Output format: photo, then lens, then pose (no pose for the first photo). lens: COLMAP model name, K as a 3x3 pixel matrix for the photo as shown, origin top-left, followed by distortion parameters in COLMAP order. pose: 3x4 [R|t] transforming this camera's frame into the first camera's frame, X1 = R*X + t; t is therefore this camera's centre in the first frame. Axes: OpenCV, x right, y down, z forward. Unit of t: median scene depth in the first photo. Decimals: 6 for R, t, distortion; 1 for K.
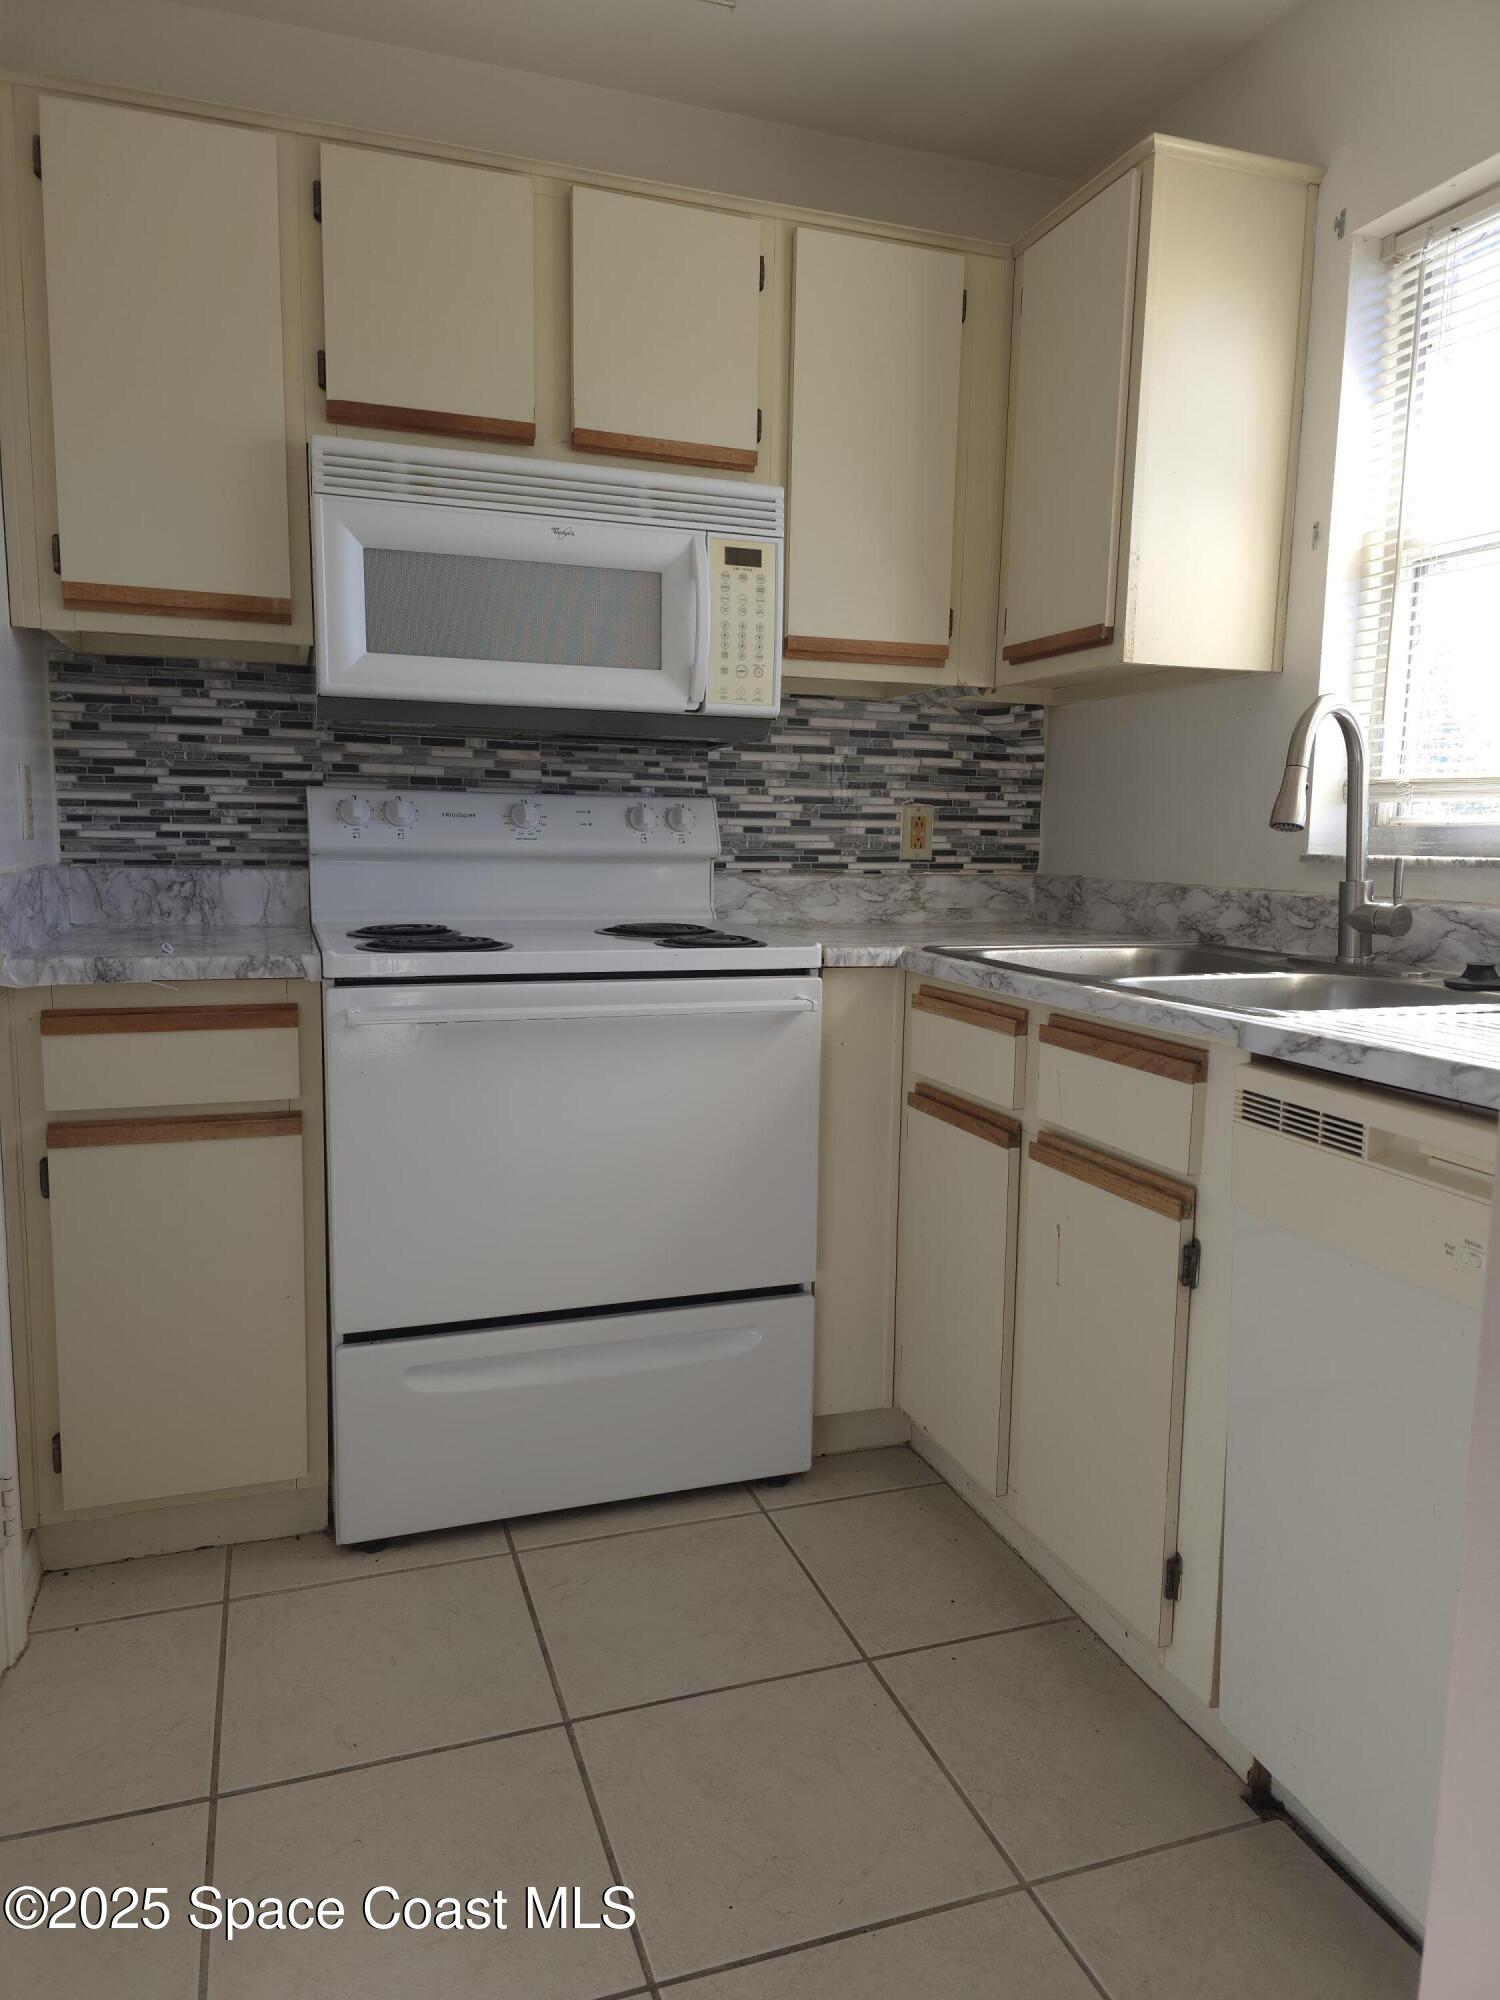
lens RADIAL K [[1363.9, 0, 780.4], [0, 1363.9, 1029.1], [0, 0, 1]] dist [0.043345, -0.036031]
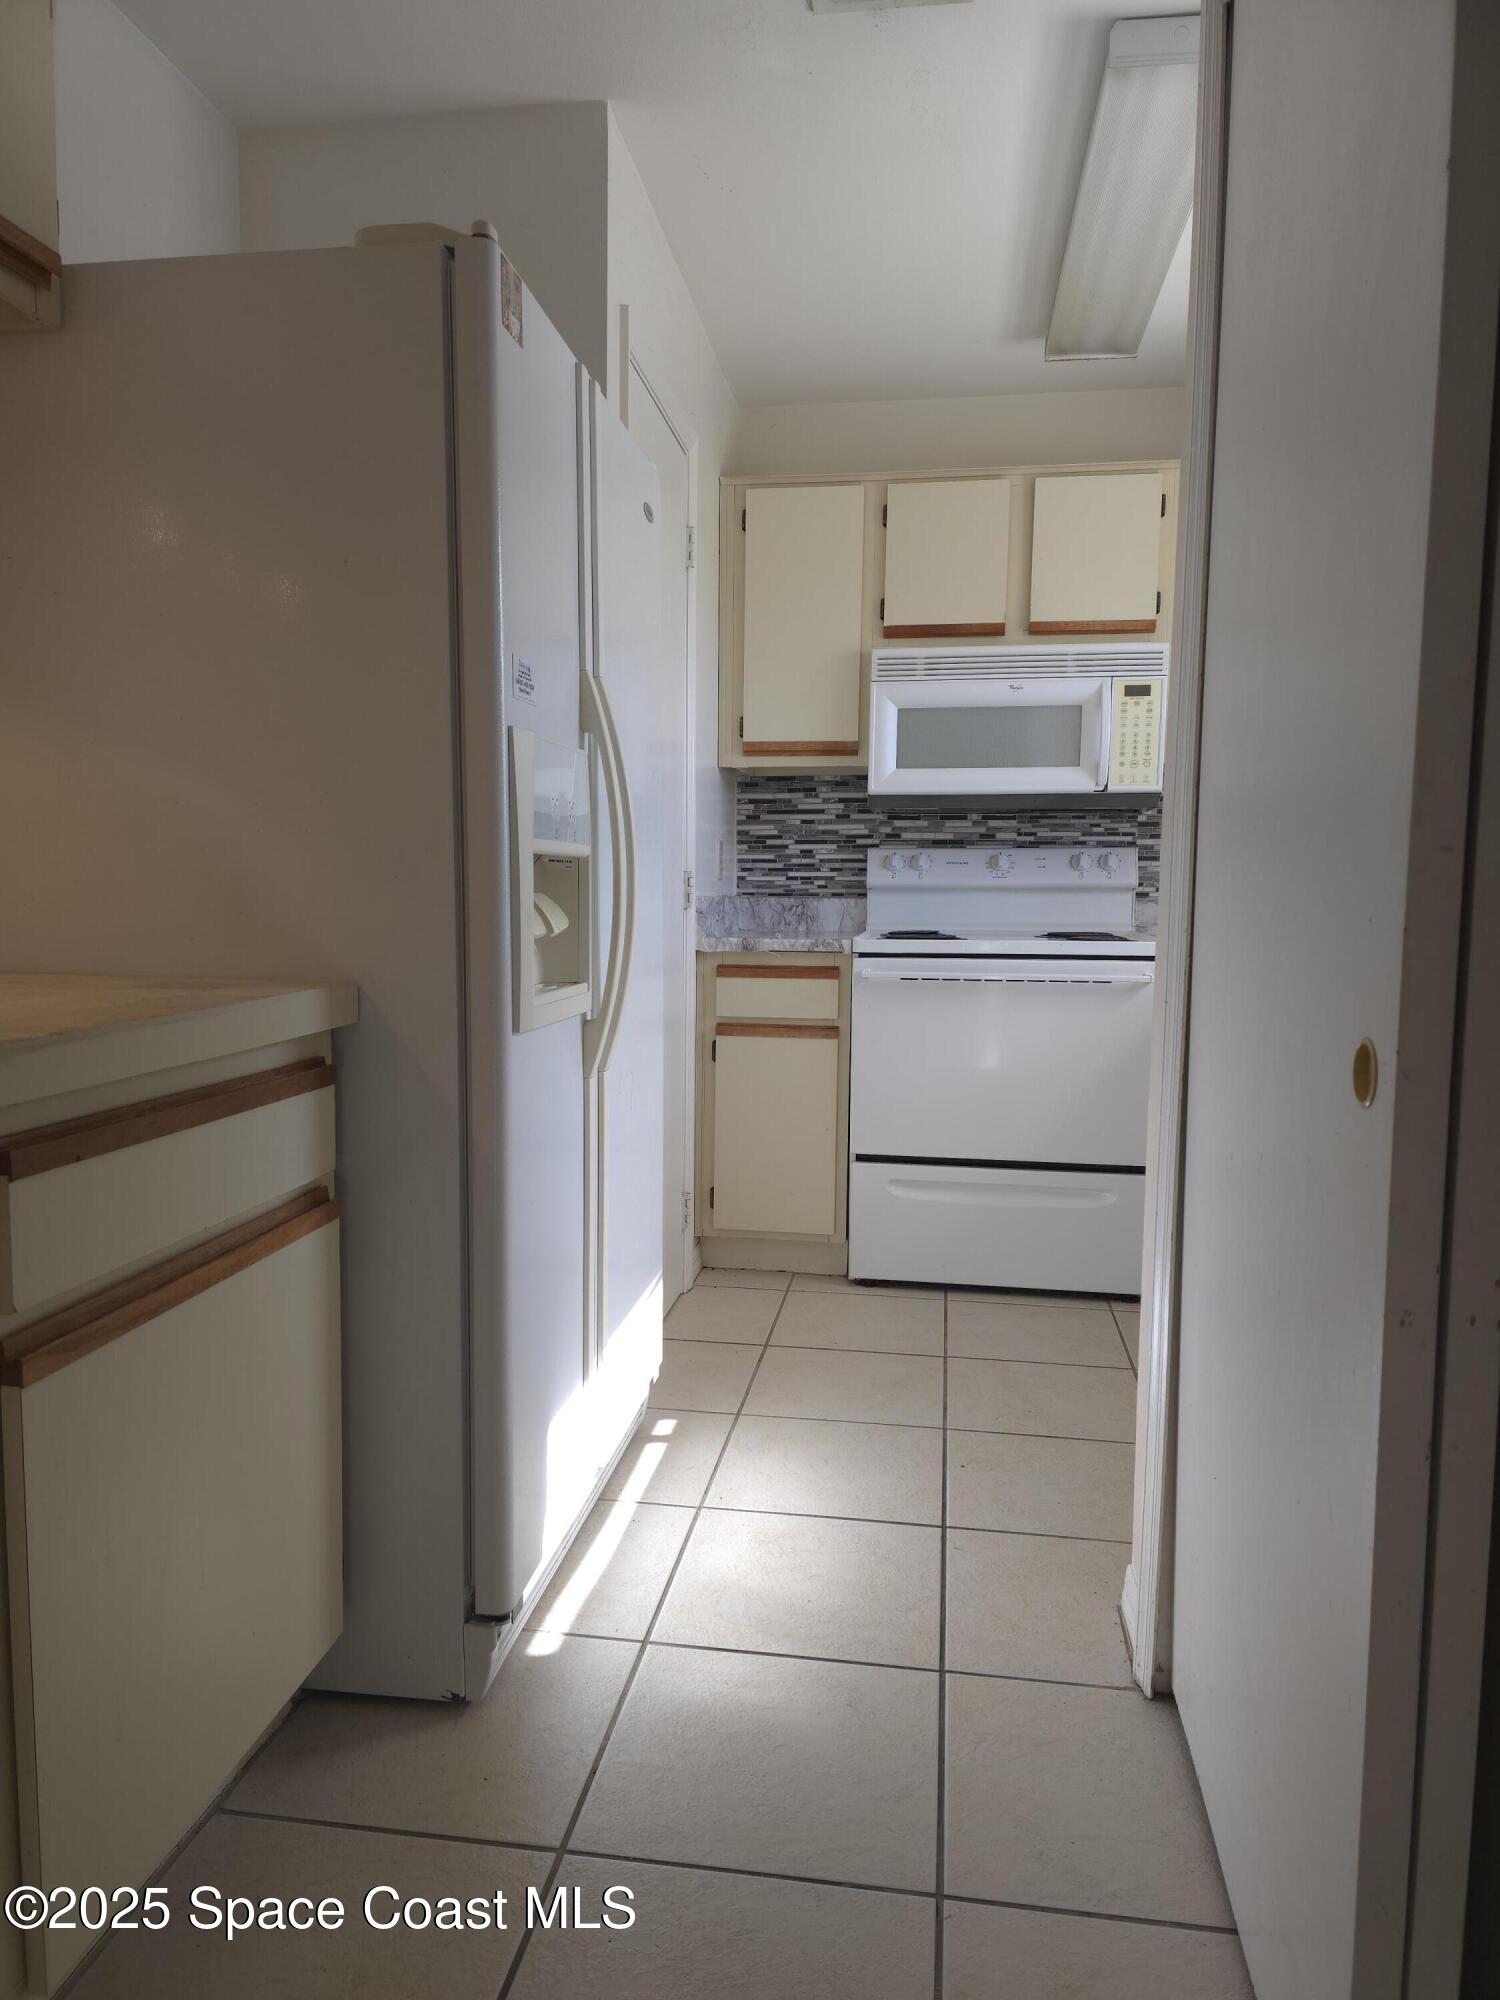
lens RADIAL K [[1363.9, 0, 749.2], [0, 1363.9, 1007.8], [0, 0, 1]] dist [0.043345, -0.036031]
pose [[0.880751, 0.029770, -0.472643, 0.322680], [-0.056988, 0.997432, -0.043372, 0.098516], [0.470139, 0.065135, 0.880186, -0.521802]]
